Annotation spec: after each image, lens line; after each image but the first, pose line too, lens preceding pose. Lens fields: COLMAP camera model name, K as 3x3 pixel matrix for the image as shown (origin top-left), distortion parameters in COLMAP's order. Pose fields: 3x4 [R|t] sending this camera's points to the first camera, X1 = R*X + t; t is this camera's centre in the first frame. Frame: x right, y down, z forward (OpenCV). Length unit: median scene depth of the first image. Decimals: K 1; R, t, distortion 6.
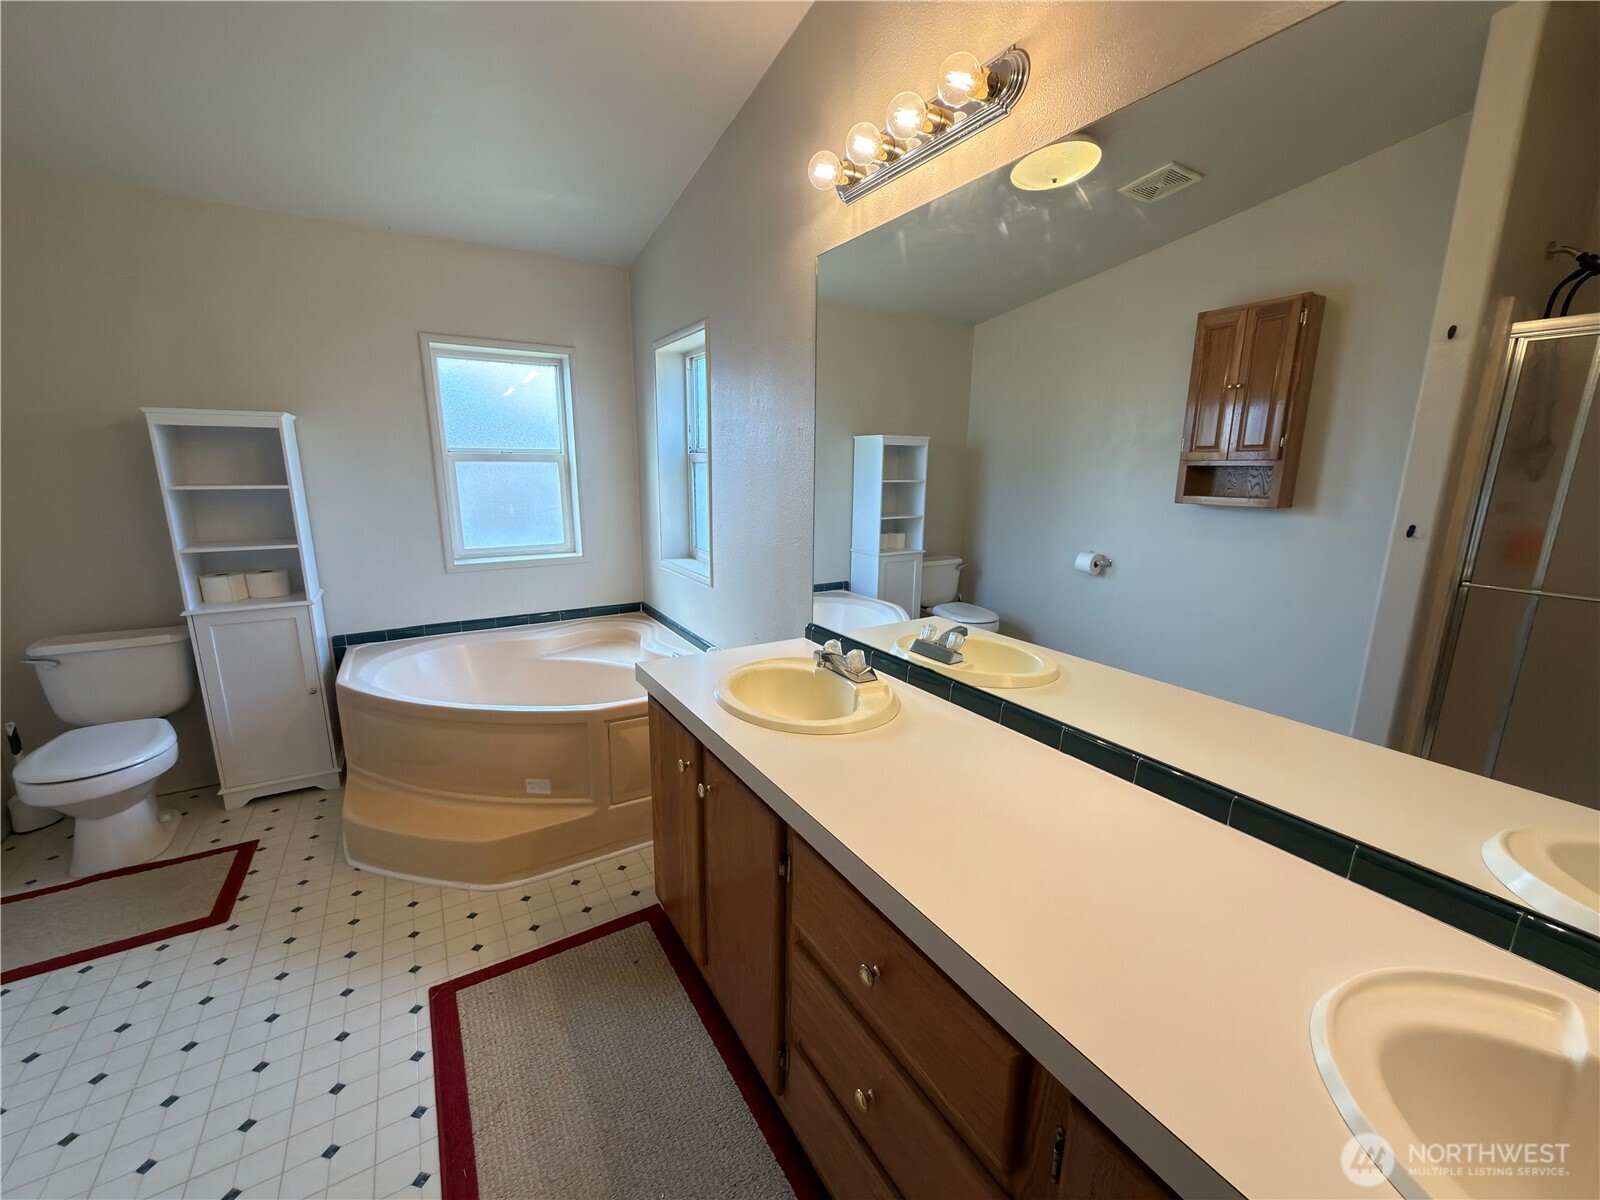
lens RADIAL K [[633.6, 0, 800.0], [0, 633.6, 600.0], [0, 0, 1]] dist [-0.001625, -0.000087]
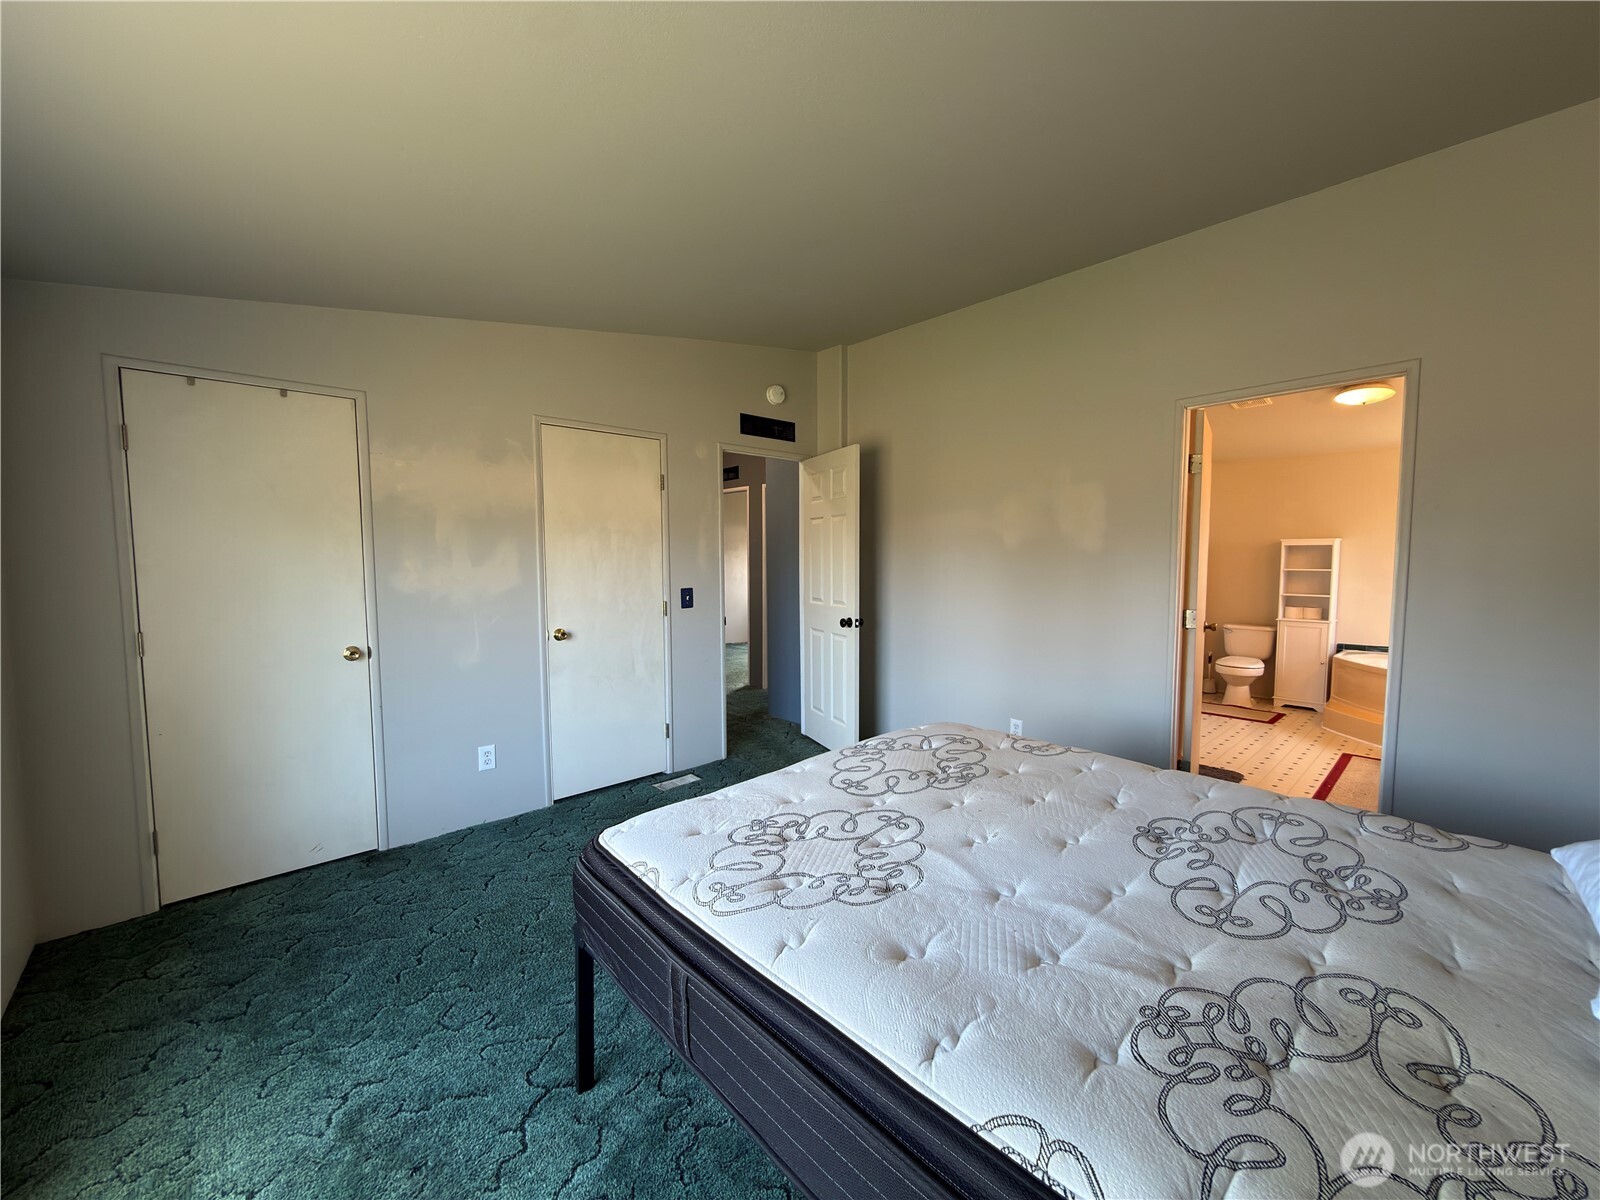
lens RADIAL K [[633.6, 0, 800.0], [0, 633.6, 600.0], [0, 0, 1]] dist [-0.001625, -0.000087]
pose [[0.196423, 0.057875, -0.978810, 1.054635], [-0.206649, 0.978278, 0.016375, 0.285720], [0.958496, 0.199054, 0.204116, -1.280289]]
